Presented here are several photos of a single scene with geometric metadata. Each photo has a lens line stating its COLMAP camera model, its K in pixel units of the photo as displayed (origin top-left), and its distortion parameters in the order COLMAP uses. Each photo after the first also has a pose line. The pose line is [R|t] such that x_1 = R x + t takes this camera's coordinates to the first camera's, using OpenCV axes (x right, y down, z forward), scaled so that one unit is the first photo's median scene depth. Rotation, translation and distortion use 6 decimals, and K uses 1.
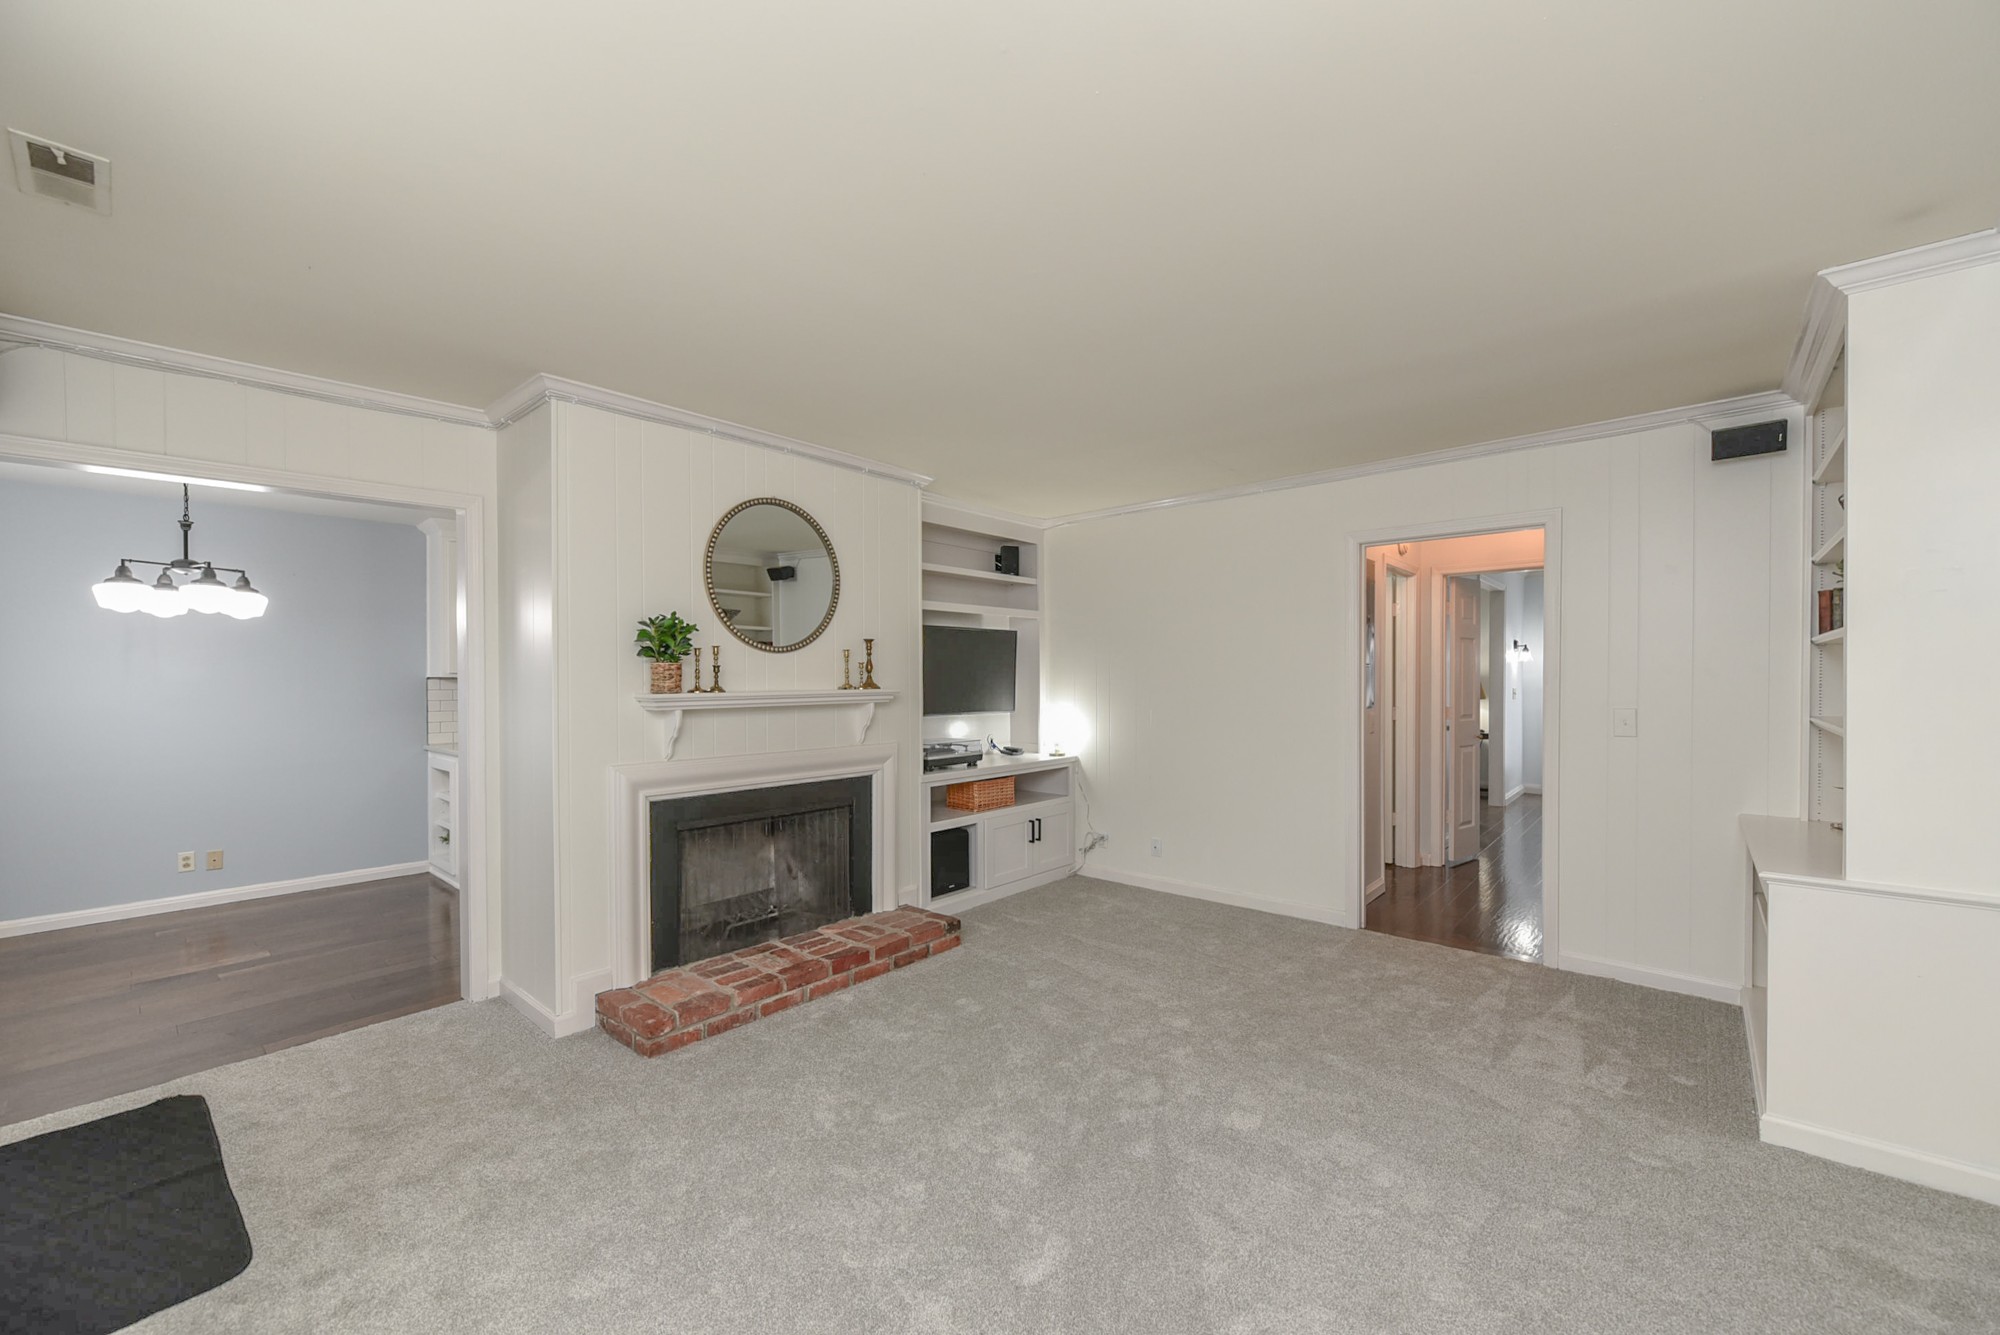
lens RADIAL K [[785.3, 0, 1005.5], [0, 785.3, 665.5], [0, 0, 1]] dist [0.000133, -0.000034]
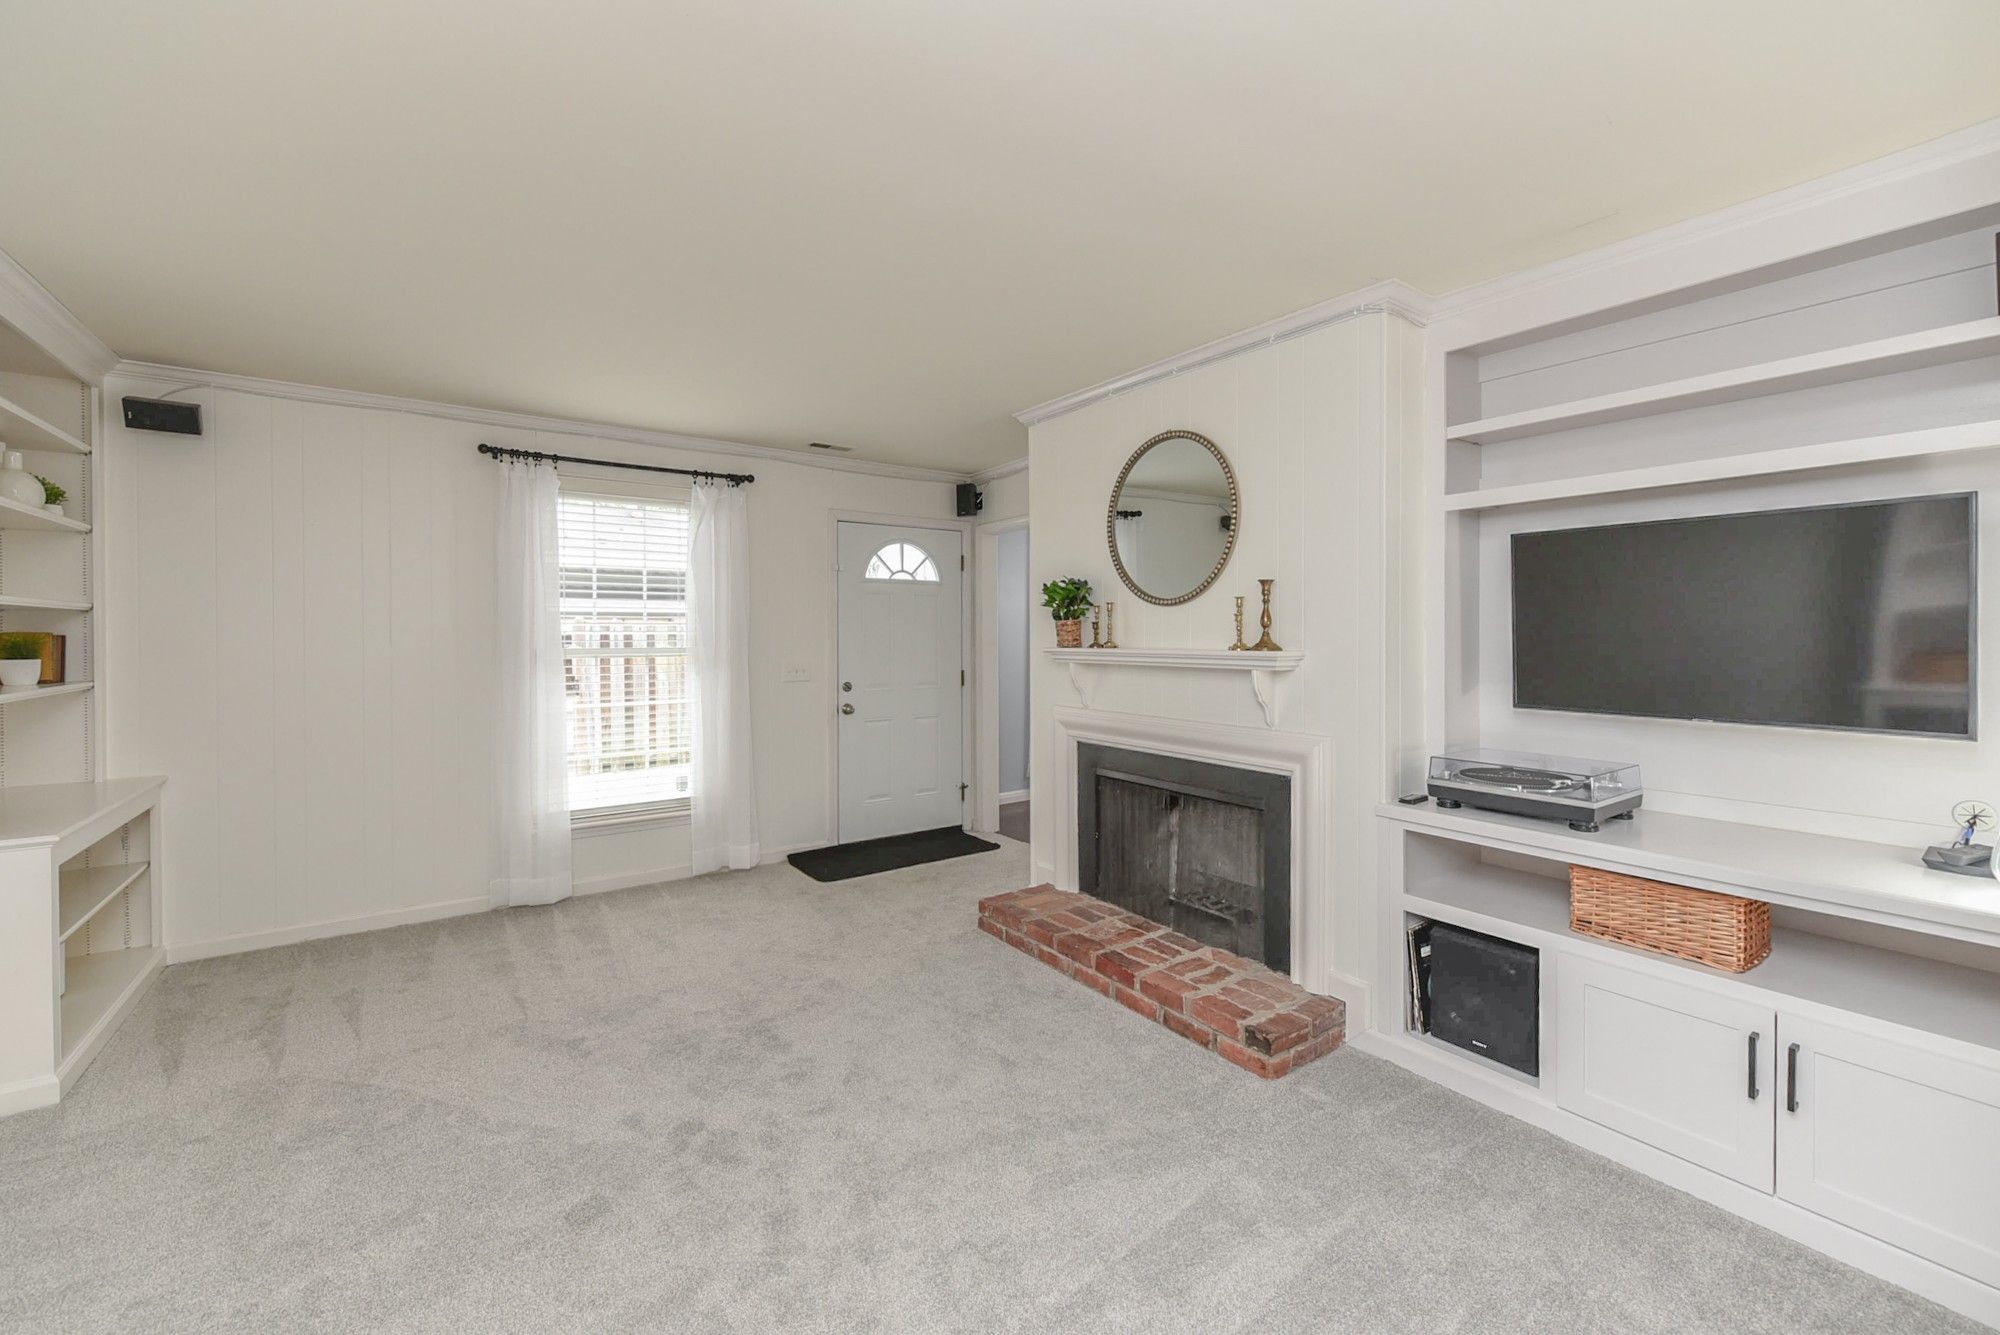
lens RADIAL K [[789.8, 0, 1003.5], [0, 789.8, 631.7], [0, 0, 1]] dist [-0.000786, -0.000038]
pose [[-0.206996, 0.001045, -0.978341, 0.620732], [0.013028, 0.999914, -0.001688, 0.011796], [0.978255, -0.013095, -0.206992, 1.005060]]
